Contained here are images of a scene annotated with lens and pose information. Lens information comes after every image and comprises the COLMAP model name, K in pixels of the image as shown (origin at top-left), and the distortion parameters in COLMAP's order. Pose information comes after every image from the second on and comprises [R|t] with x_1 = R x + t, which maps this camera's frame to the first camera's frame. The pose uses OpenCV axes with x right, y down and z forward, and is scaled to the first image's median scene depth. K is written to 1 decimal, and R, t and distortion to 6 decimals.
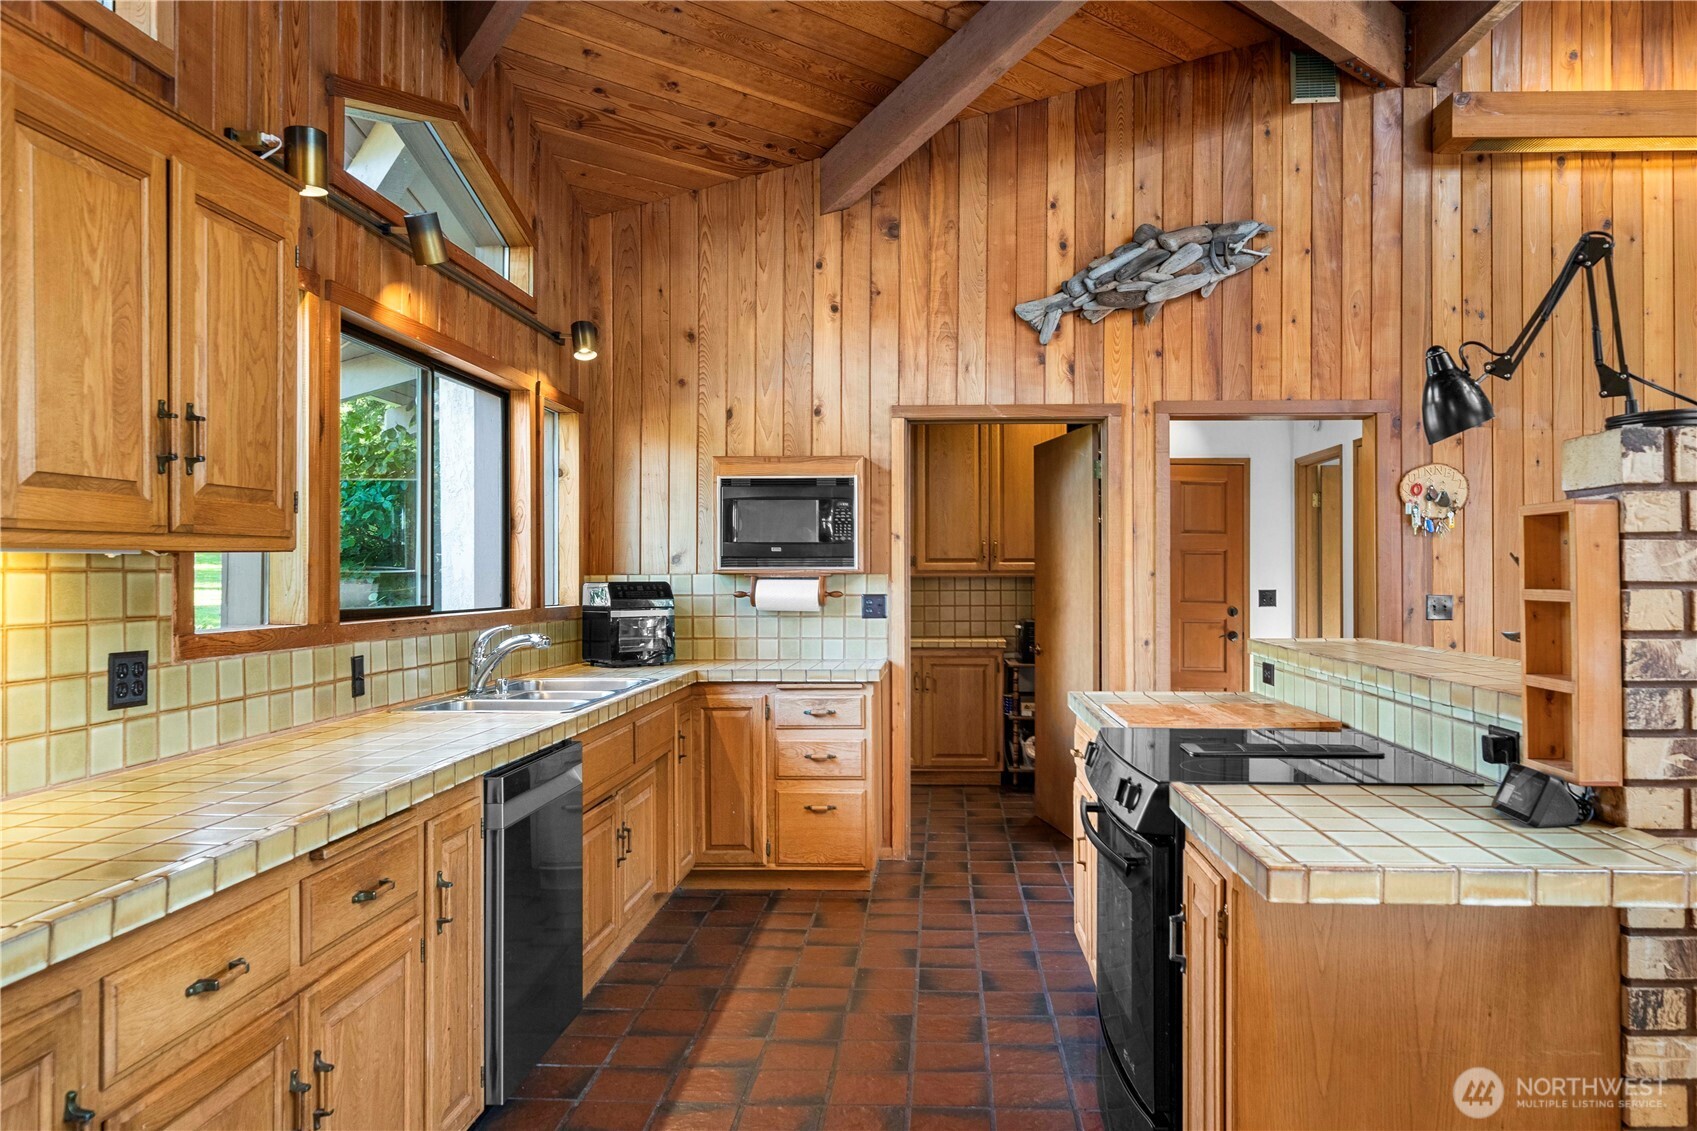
lens RADIAL K [[1171.3, 0, 897.3], [0, 1171.3, 567.1], [0, 0, 1]] dist [0.002985, -0.004461]
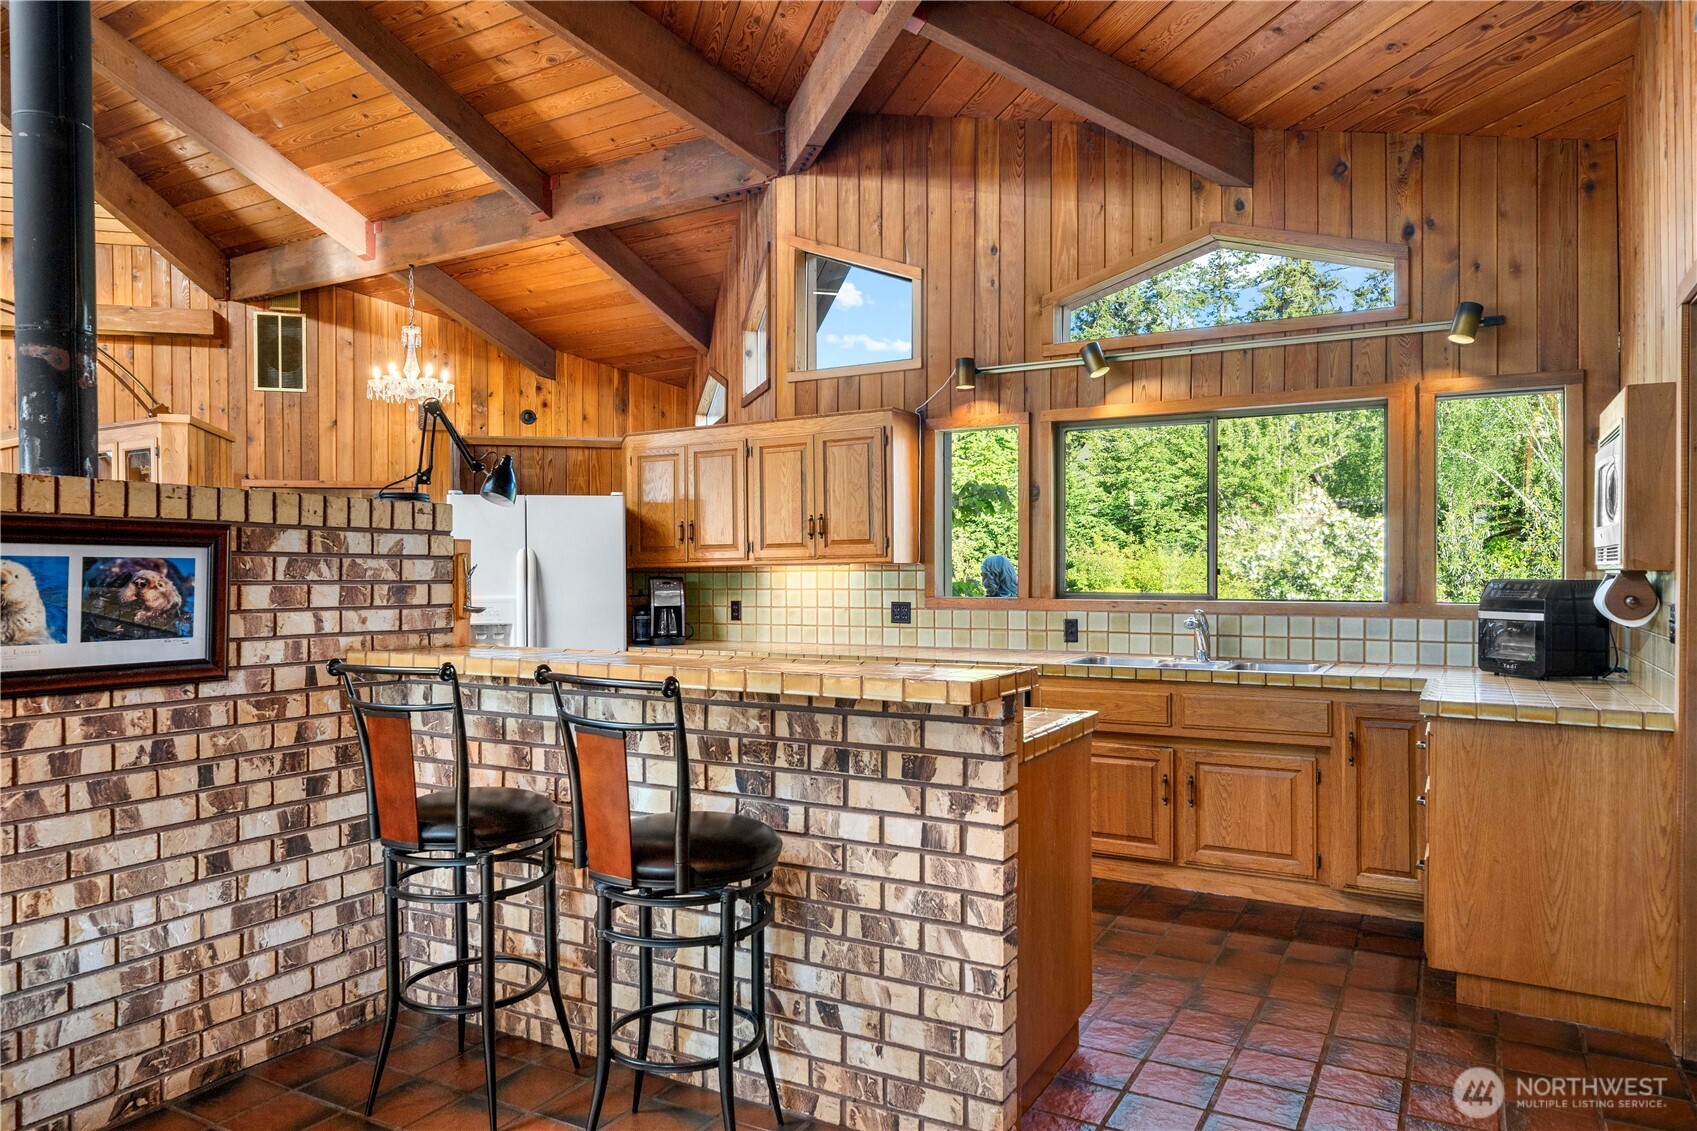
lens RADIAL K [[1080.4, 0, 857.5], [0, 1080.4, 566.7], [0, 0, 1]] dist [-0.000795, -0.000350]
pose [[-0.447951, -0.001637, -0.894057, 0.682412], [0.008325, 0.999947, -0.006002, 0.003715], [0.894020, -0.010132, -0.447913, 0.890419]]
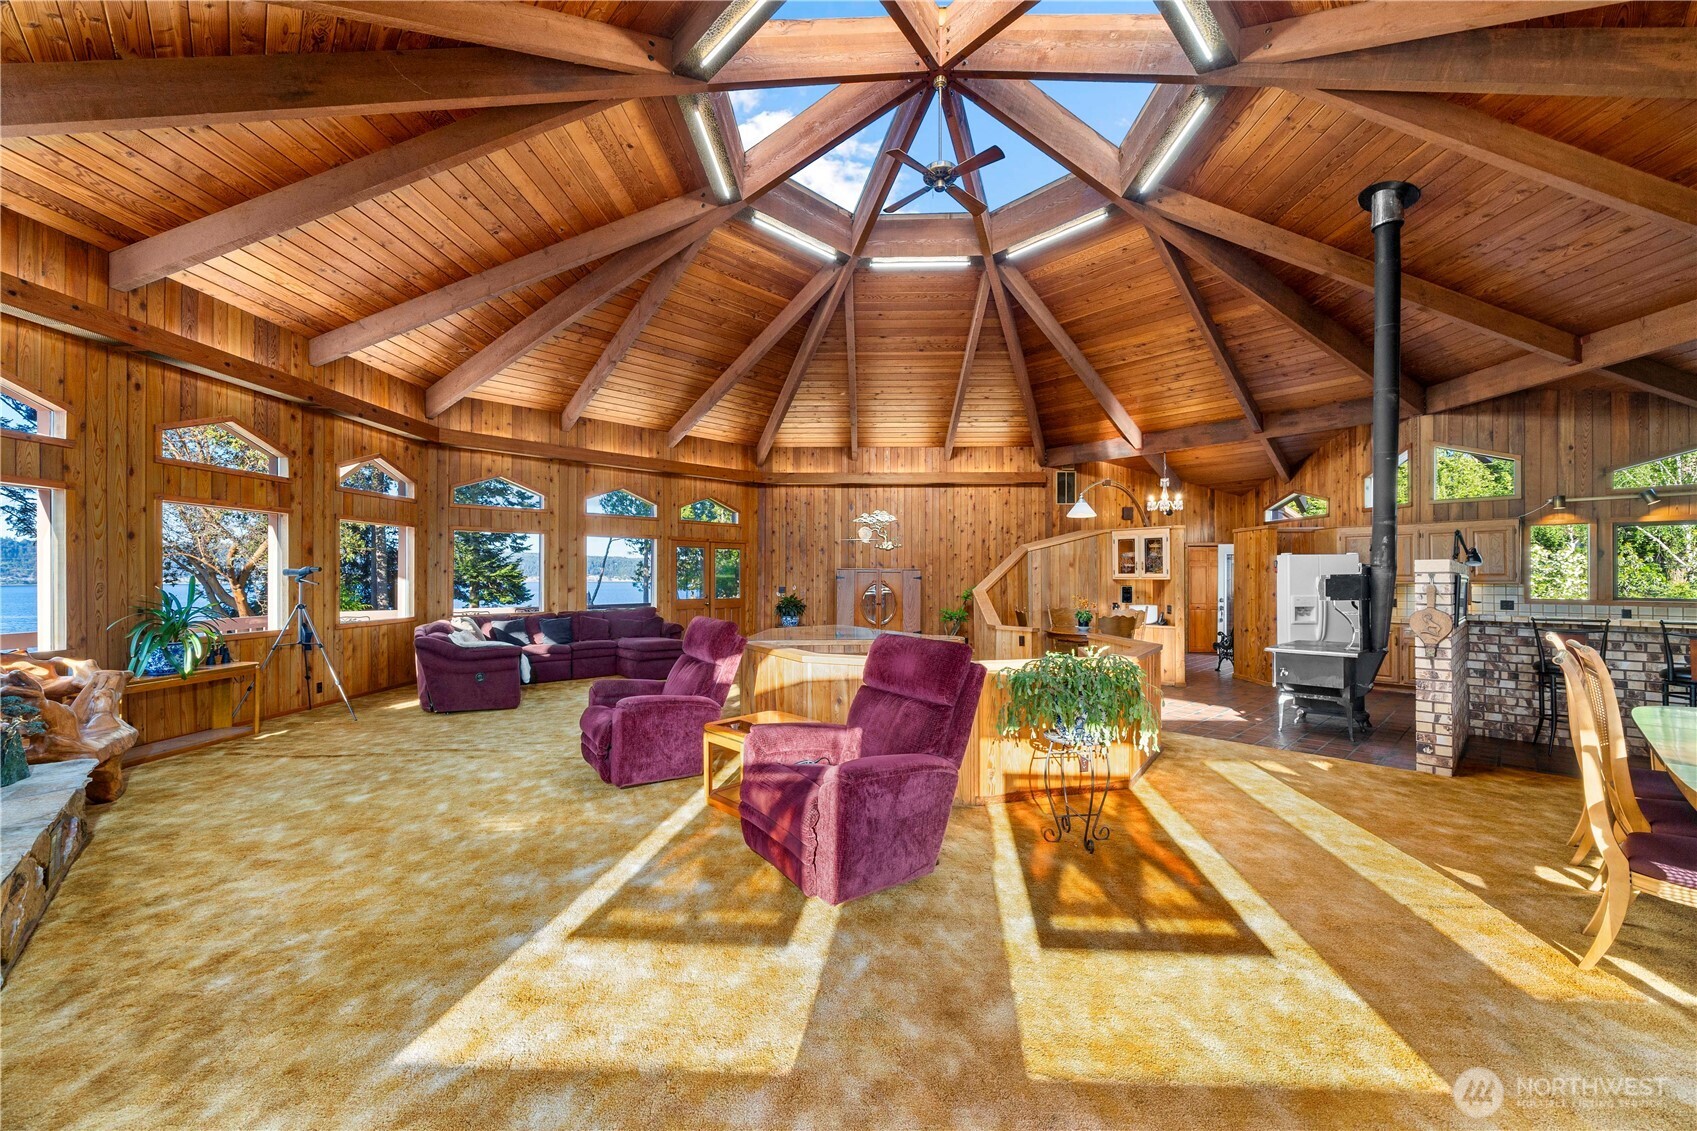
lens RADIAL K [[621.8, 0, 855.2], [0, 621.8, 576.2], [0, 0, 1]] dist [0.000469, -0.000098]
pose [[-0.696781, -0.002277, -0.717280, 1.773294], [-0.000415, 0.999996, -0.002771, -0.018554], [0.717284, -0.001633, -0.696779, 0.370294]]
